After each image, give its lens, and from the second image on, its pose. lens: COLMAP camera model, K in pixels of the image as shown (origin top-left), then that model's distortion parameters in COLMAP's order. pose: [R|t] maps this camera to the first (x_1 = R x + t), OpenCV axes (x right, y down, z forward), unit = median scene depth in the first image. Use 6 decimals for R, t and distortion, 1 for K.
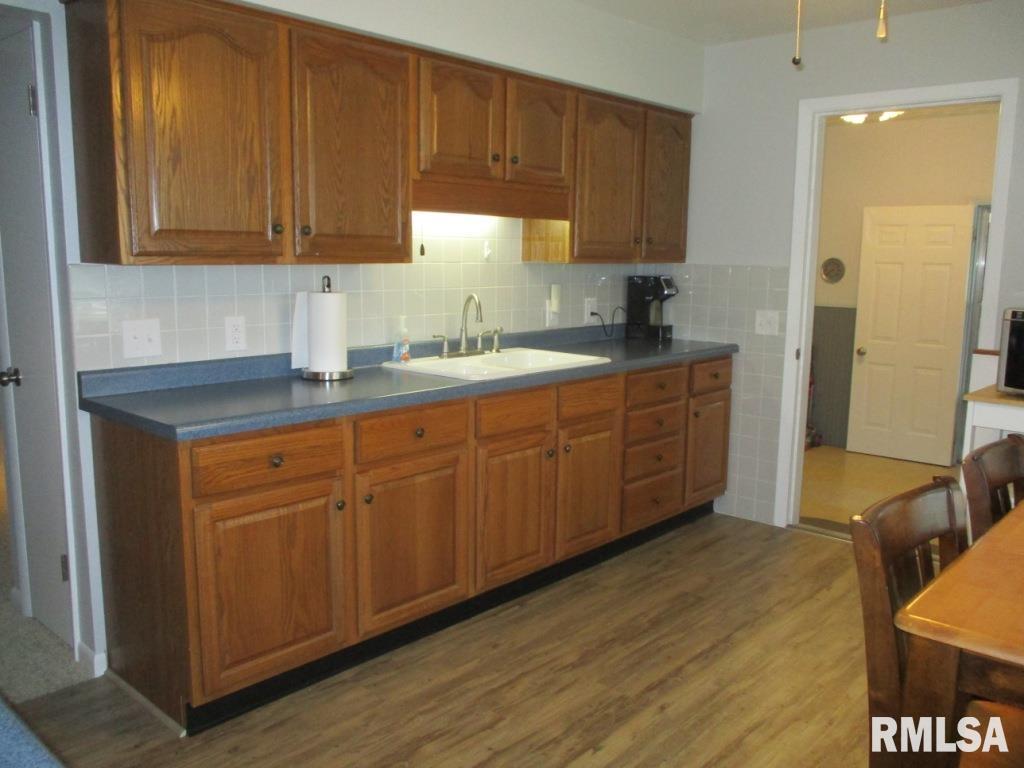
lens RADIAL K [[858.8, 0, 517.2], [0, 858.8, 381.8], [0, 0, 1]] dist [-0.029063, 0.012170]
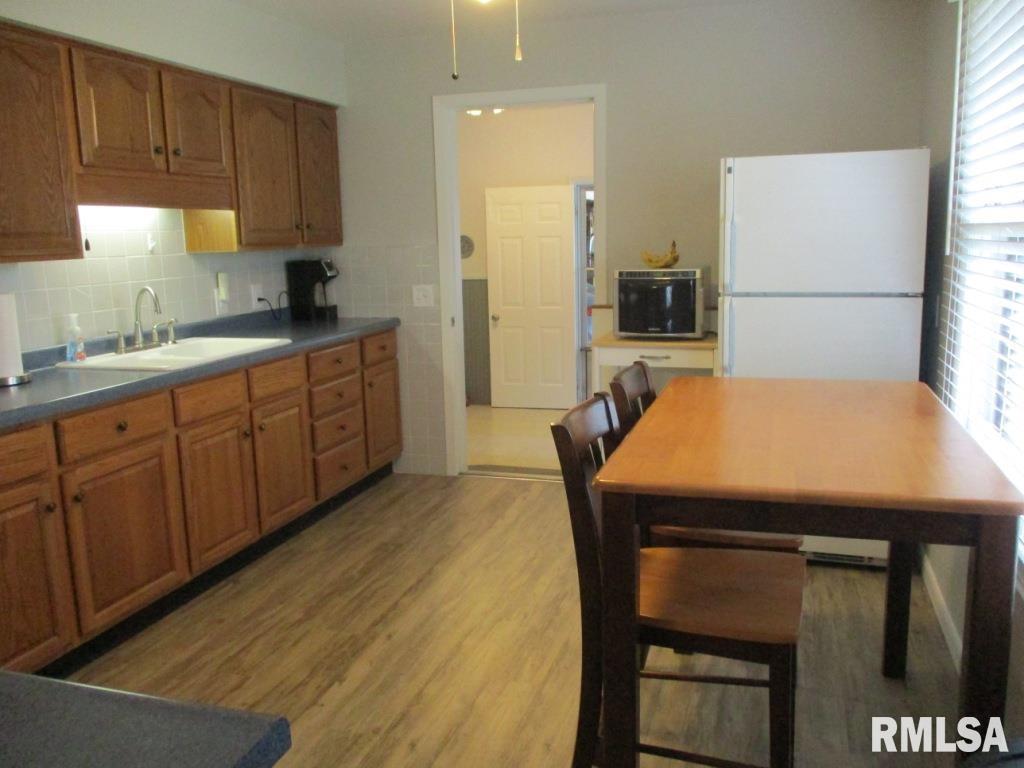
lens RADIAL K [[858.8, 0, 520.4], [0, 858.8, 384.6], [0, 0, 1]] dist [-0.029063, 0.012170]
pose [[0.906269, -0.110094, 0.408113, -0.085551], [0.100765, 0.993921, 0.044361, 0.011935], [-0.410516, 0.000920, 0.911853, -0.097341]]
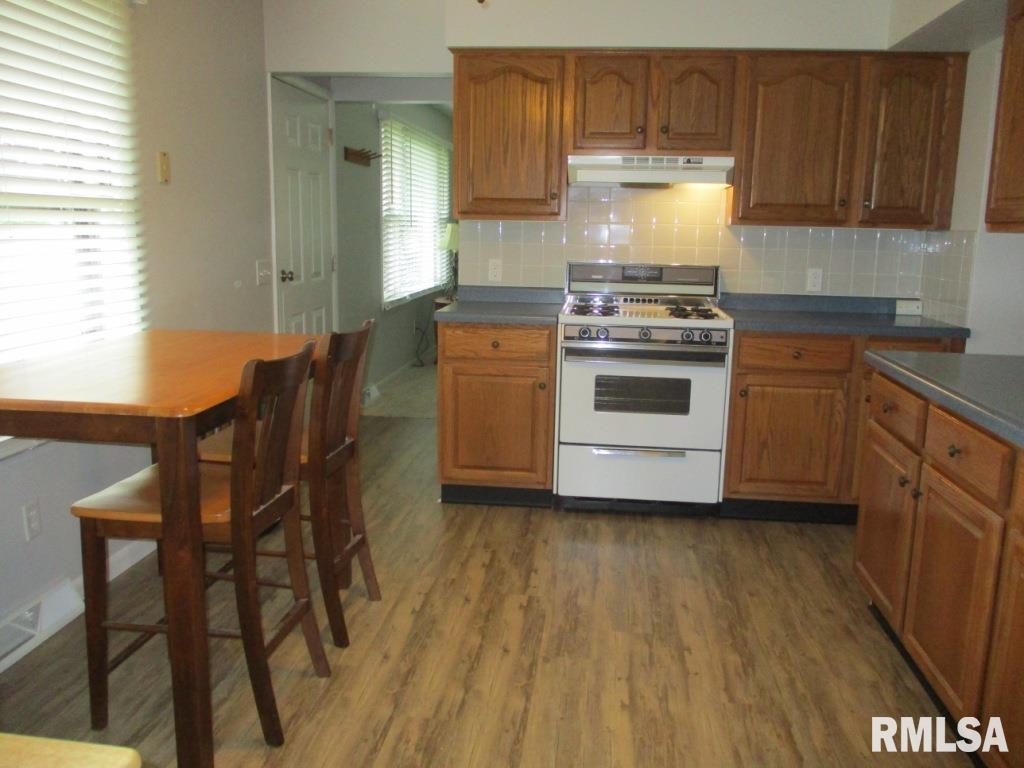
lens RADIAL K [[858.8, 0, 511.5], [0, 858.8, 377.4], [0, 0, 1]] dist [-0.029063, 0.012170]
pose [[-0.814298, 0.073212, -0.575811, 0.576261], [-0.116864, 0.951021, 0.286185, -0.156158], [0.568561, 0.300331, -0.765859, 1.218203]]
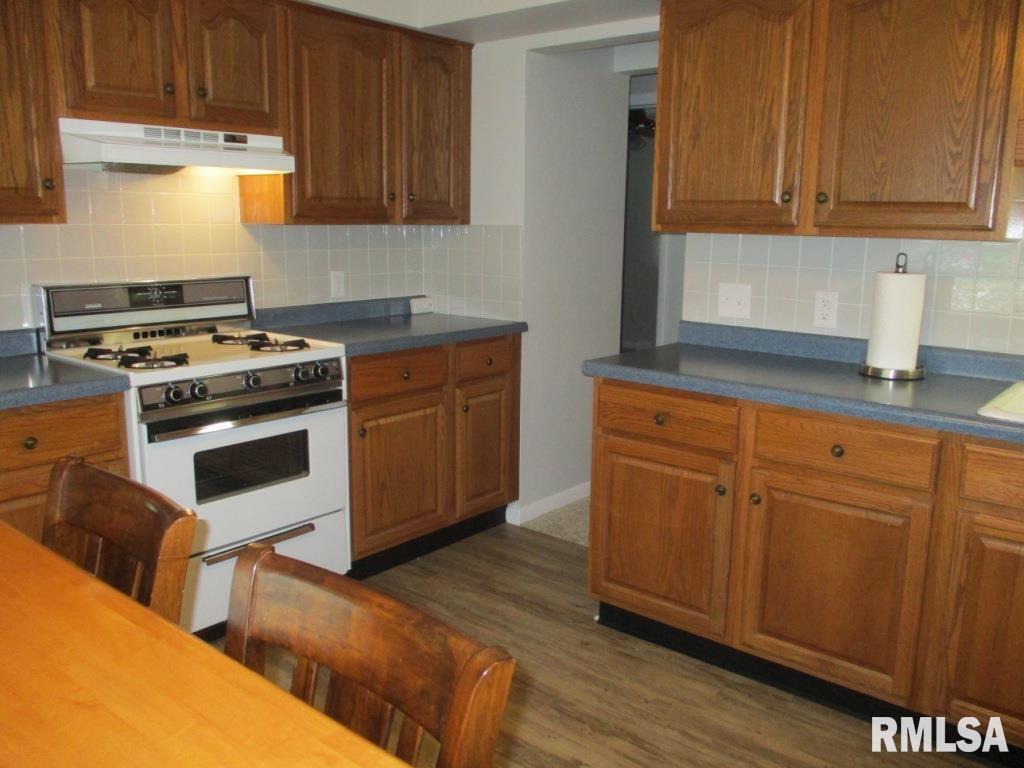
lens RADIAL K [[858.8, 0, 521.5], [0, 858.8, 380.8], [0, 0, 1]] dist [-0.029063, 0.012170]
pose [[0.041562, 0.176499, -0.983423, 0.583256], [-0.163664, 0.972181, 0.167565, -0.080421], [0.985640, 0.153987, 0.069292, 0.590995]]
